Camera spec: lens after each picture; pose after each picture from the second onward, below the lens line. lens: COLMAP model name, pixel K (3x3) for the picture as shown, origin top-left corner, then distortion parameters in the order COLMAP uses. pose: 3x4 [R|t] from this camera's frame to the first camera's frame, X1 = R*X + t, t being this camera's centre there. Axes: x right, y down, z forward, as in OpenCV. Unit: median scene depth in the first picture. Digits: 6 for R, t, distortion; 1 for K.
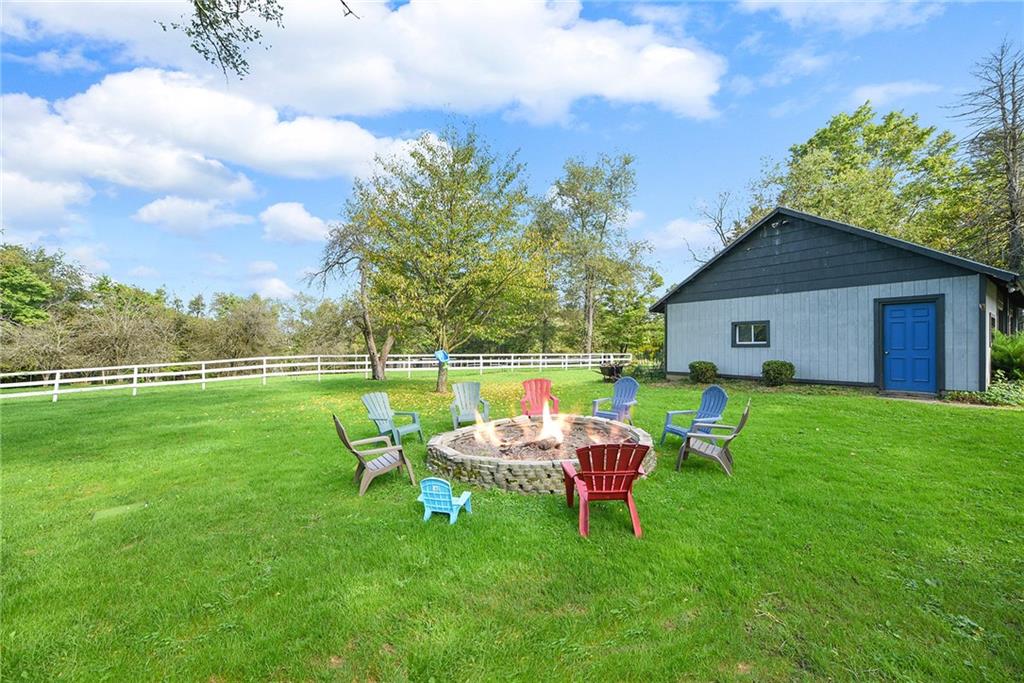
lens RADIAL K [[419.3, 0, 512.0], [0, 419.3, 341.5], [0, 0, 1]] dist [-0.002928, -0.000012]
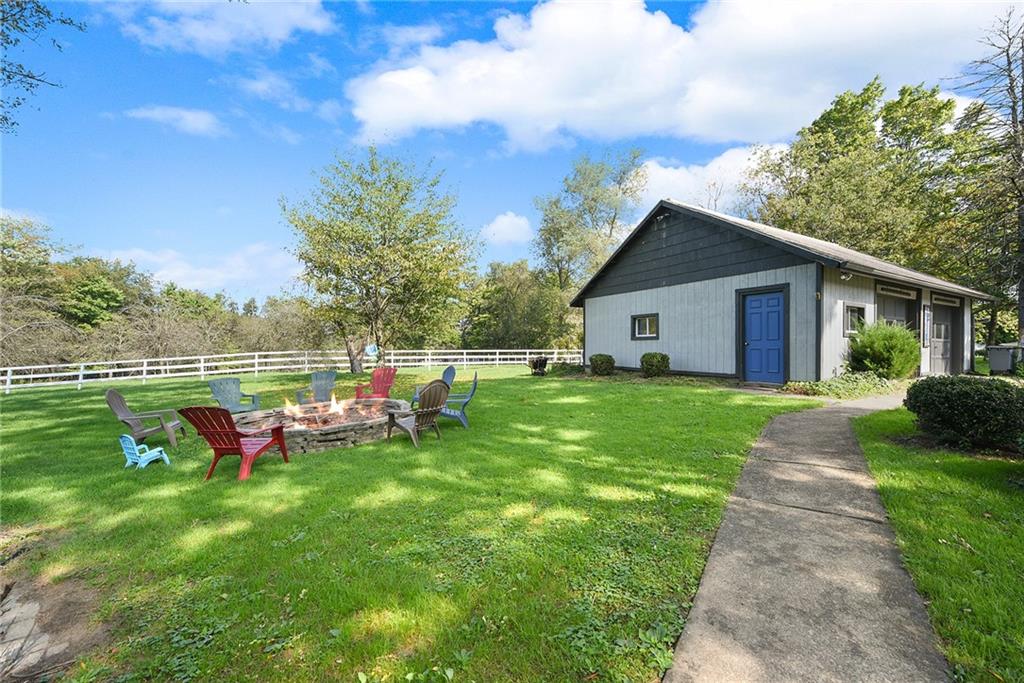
lens RADIAL K [[416.5, 0, 506.0], [0, 416.5, 338.1], [0, 0, 1]] dist [-0.002485, -0.000201]
pose [[0.992591, -0.006099, -0.121353, 0.351392], [0.005669, 0.999976, -0.003886, 0.011231], [0.121373, 0.003169, 0.992602, -0.037290]]
